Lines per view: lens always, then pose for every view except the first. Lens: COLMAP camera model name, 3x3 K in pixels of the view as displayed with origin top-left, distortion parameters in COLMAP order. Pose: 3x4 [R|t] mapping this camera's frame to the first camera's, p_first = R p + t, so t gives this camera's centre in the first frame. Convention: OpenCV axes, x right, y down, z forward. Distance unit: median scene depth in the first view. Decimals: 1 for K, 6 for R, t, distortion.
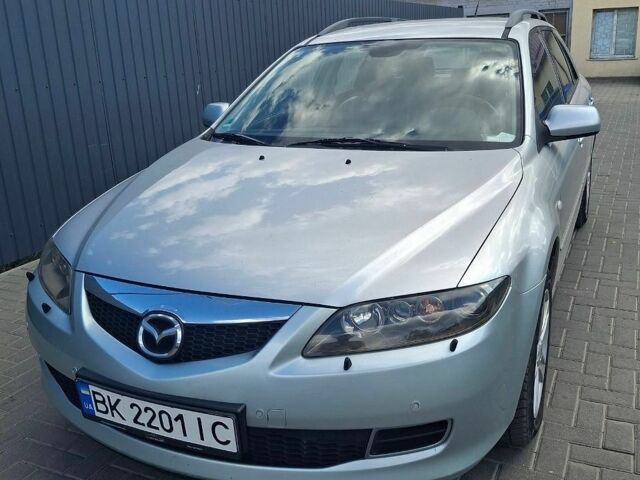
lens RADIAL K [[672.0, 0, 319.9], [0, 672.0, 240.9], [0, 0, 1]] dist [-0.106956, 0.000000]
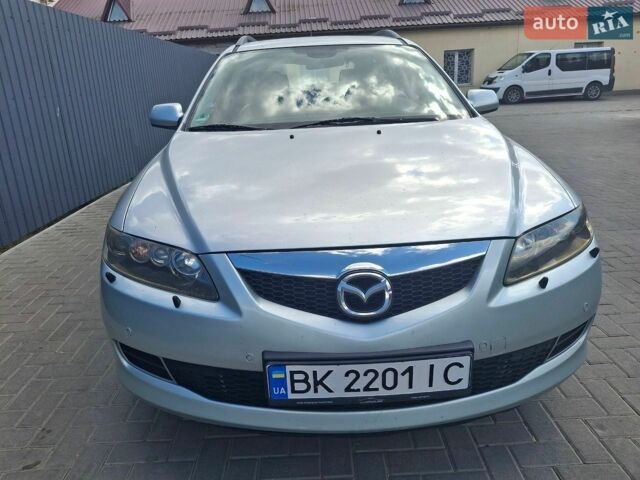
lens RADIAL K [[512.8, 0, 316.5], [0, 512.8, 241.1], [0, 0, 1]] dist [-0.031249, -0.000528]
pose [[0.905610, -0.140117, 0.400298, -0.599112], [0.138550, 0.989805, 0.033016, 0.030522], [-0.400843, 0.025562, 0.915790, 0.343402]]
